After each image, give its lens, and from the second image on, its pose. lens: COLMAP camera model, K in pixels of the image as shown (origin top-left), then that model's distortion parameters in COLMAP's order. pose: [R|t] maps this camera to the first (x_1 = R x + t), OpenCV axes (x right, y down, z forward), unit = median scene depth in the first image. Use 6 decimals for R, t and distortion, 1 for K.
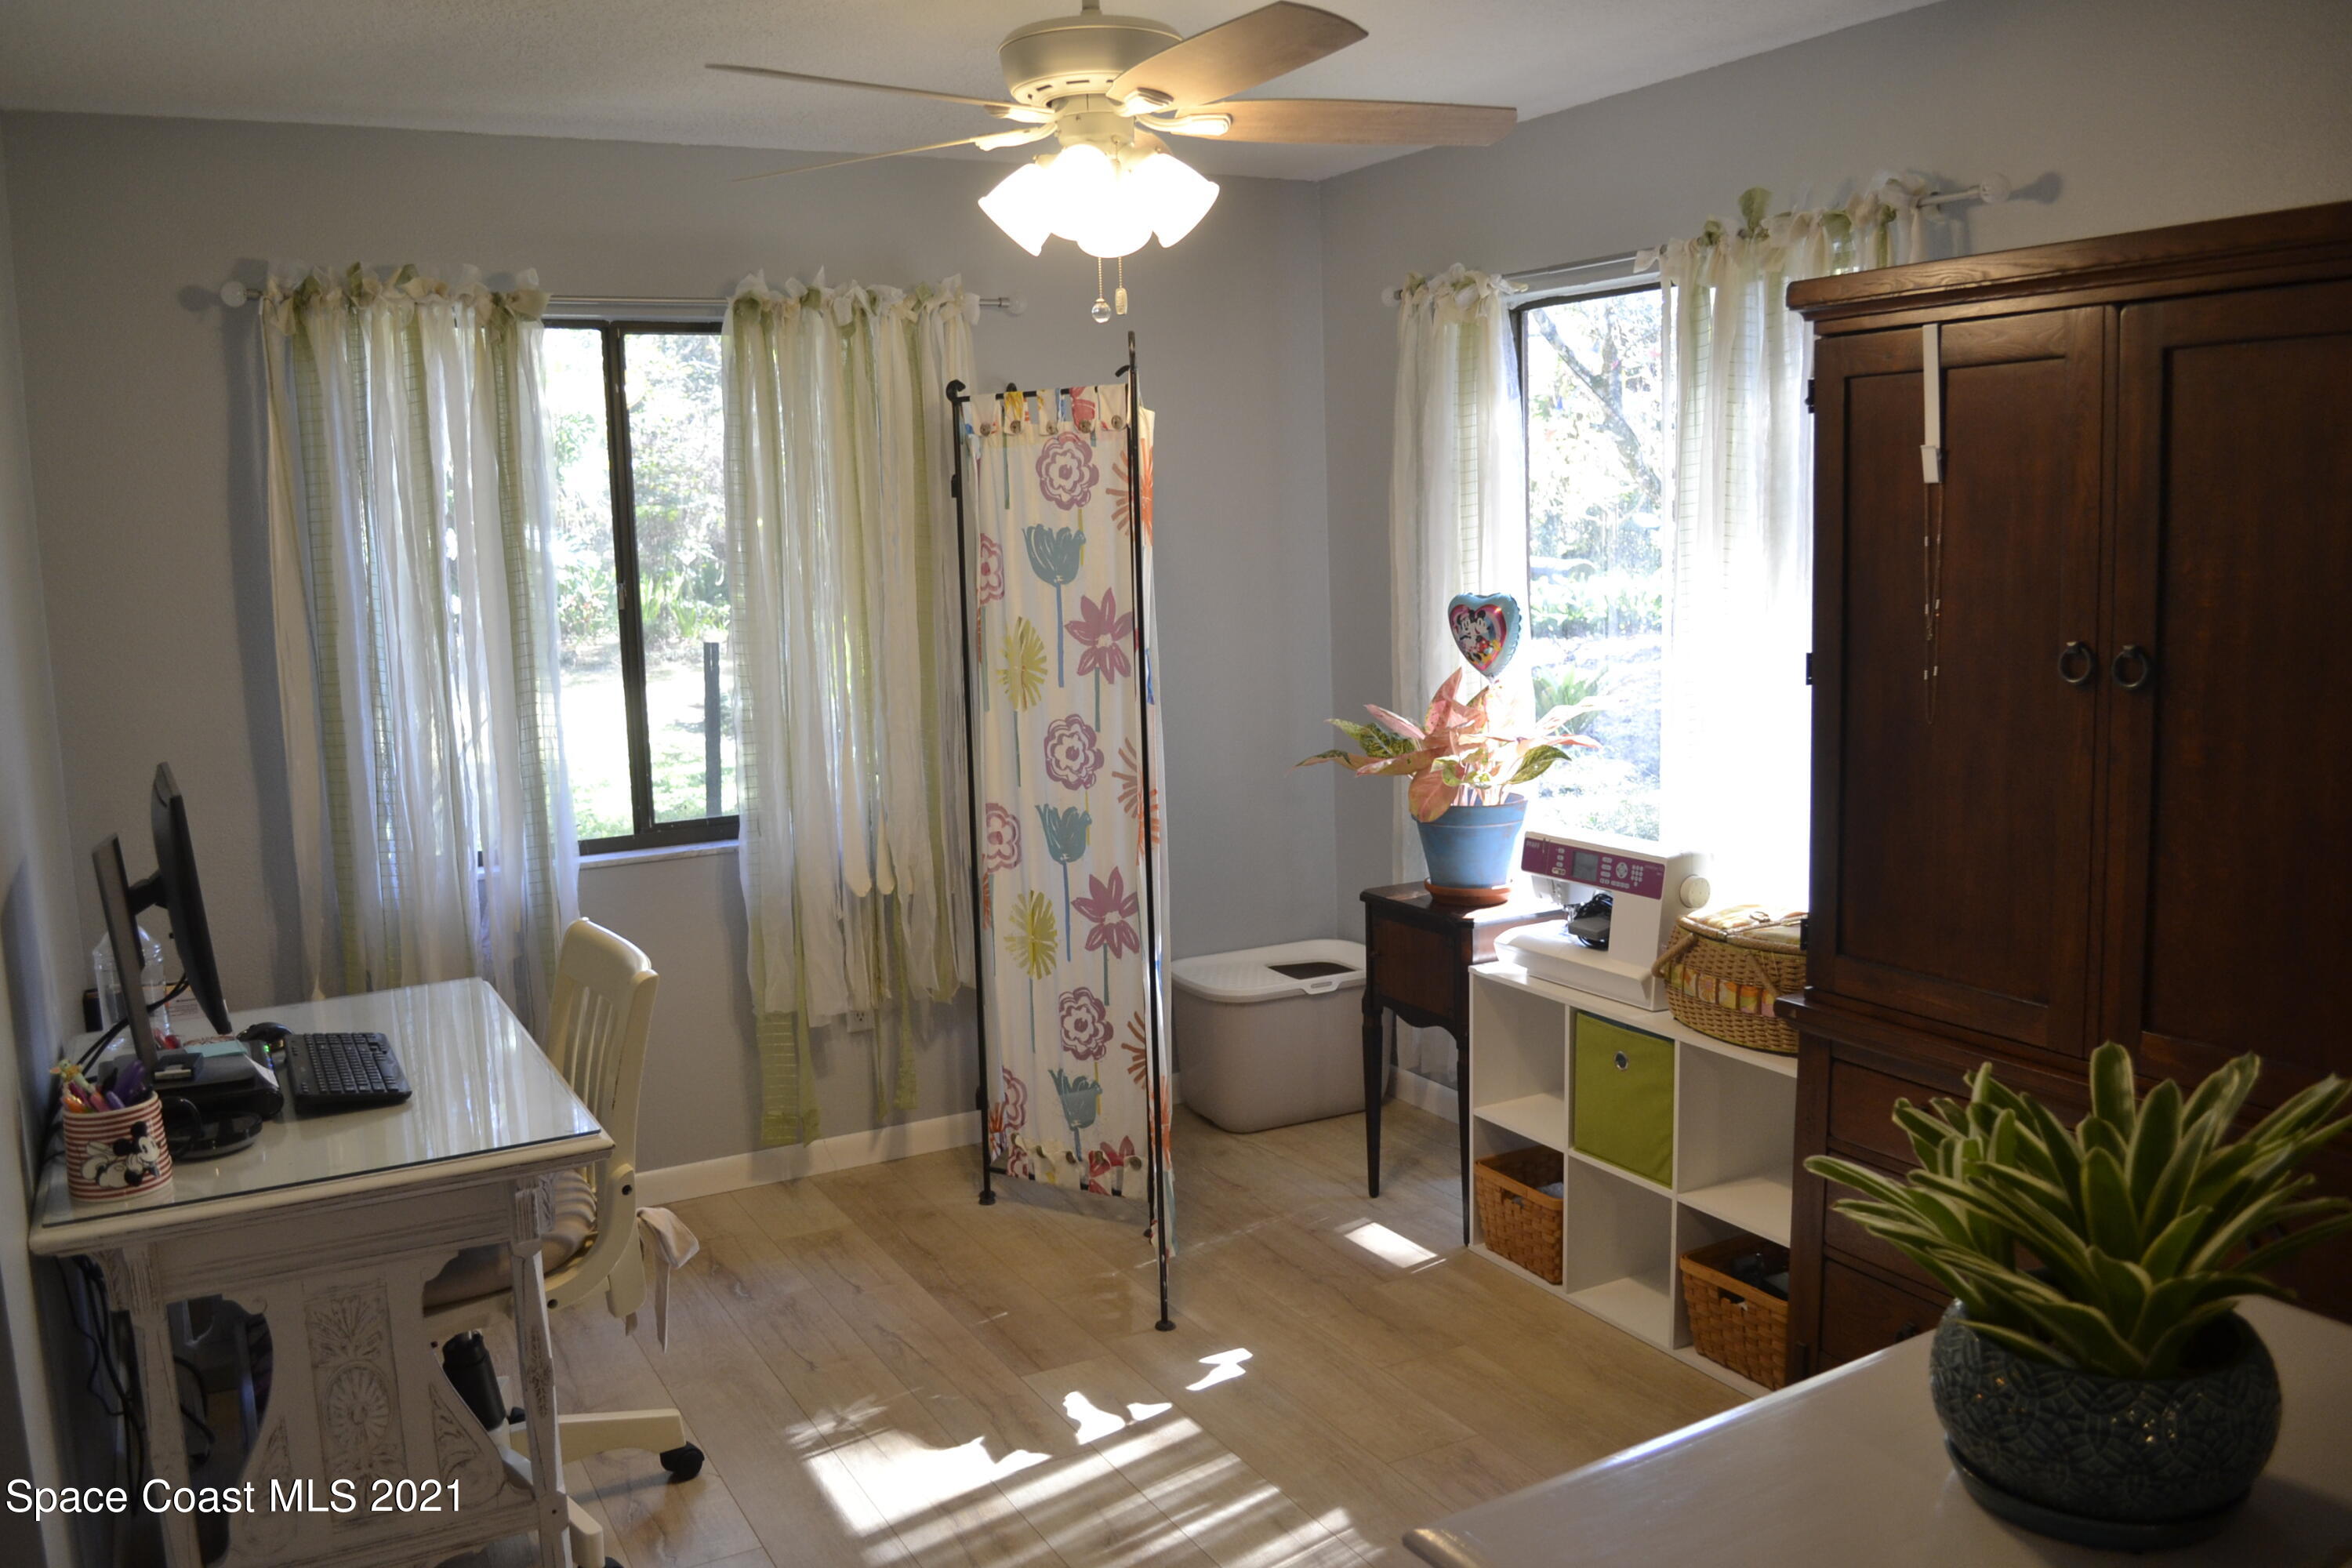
lens RADIAL K [[1862.9, 0, 1180.0], [0, 1862.9, 782.2], [0, 0, 1]] dist [-0.075048, -0.005419]
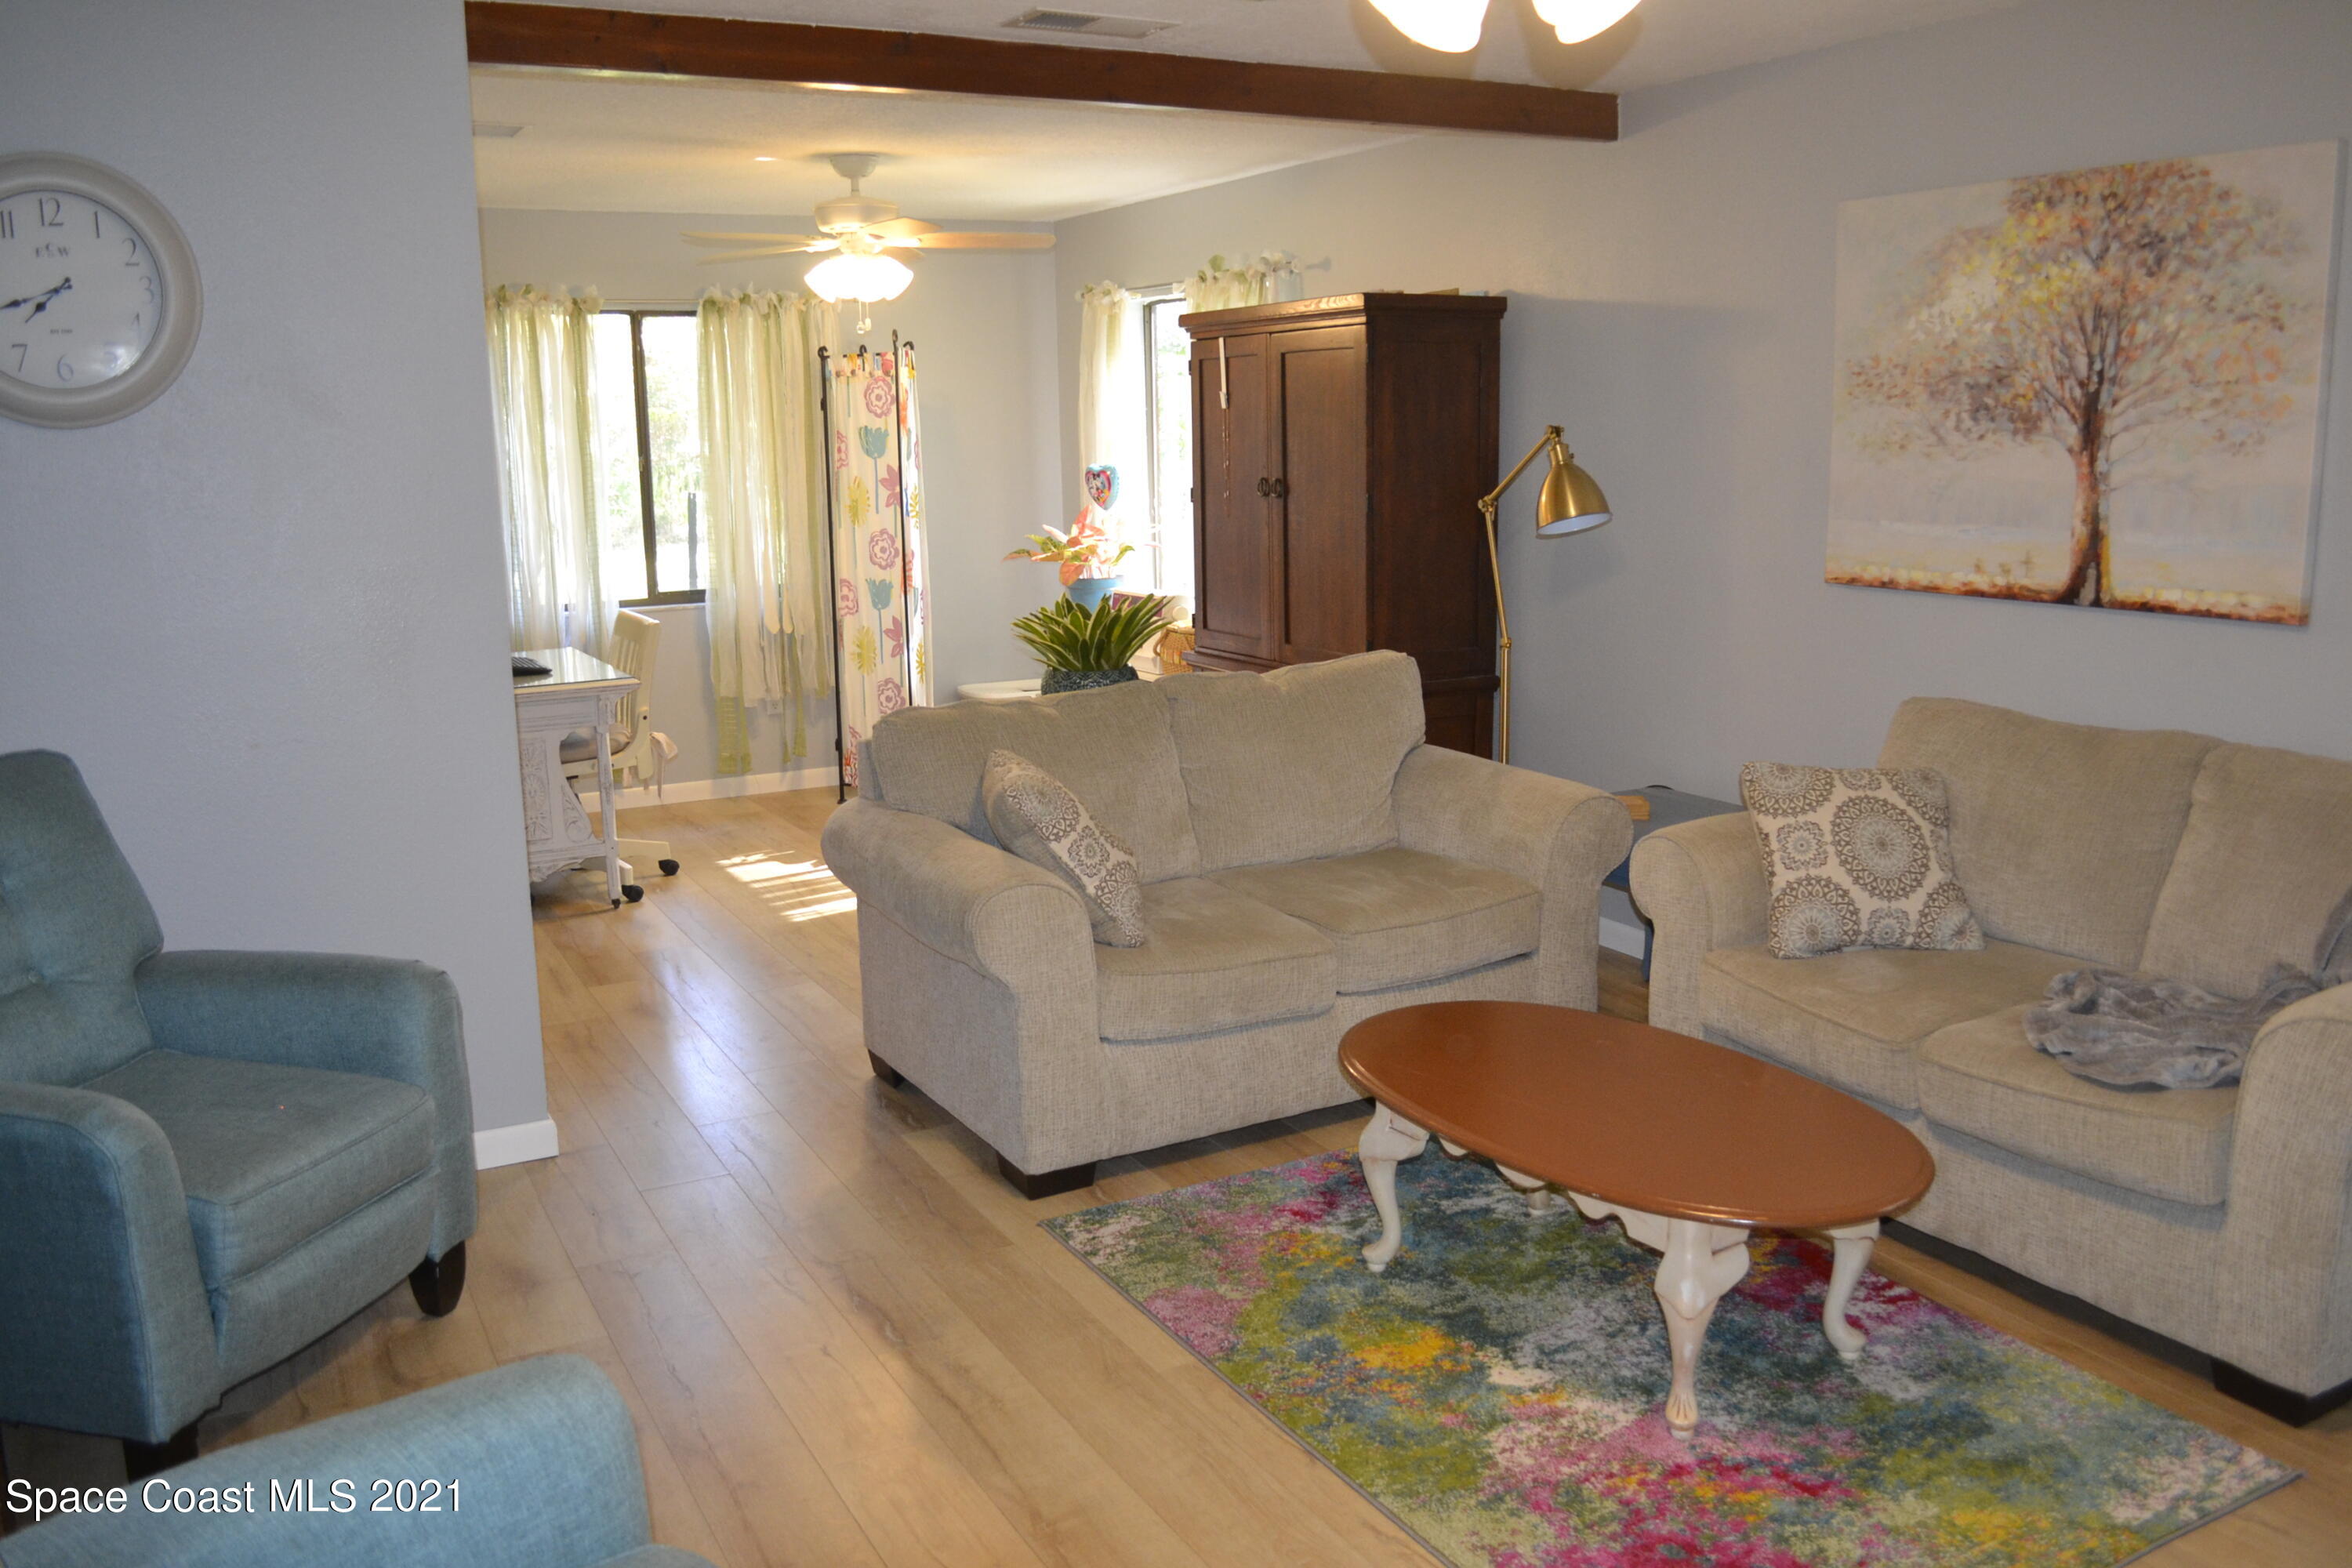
lens RADIAL K [[1862.9, 0, 1173.0], [0, 1862.9, 783.3], [0, 0, 1]] dist [-0.075048, -0.005419]
pose [[0.999895, 0.012857, -0.006694, 0.238740], [-0.012506, 0.998664, 0.050137, 0.116761], [0.007330, -0.050048, 0.998720, -0.832489]]
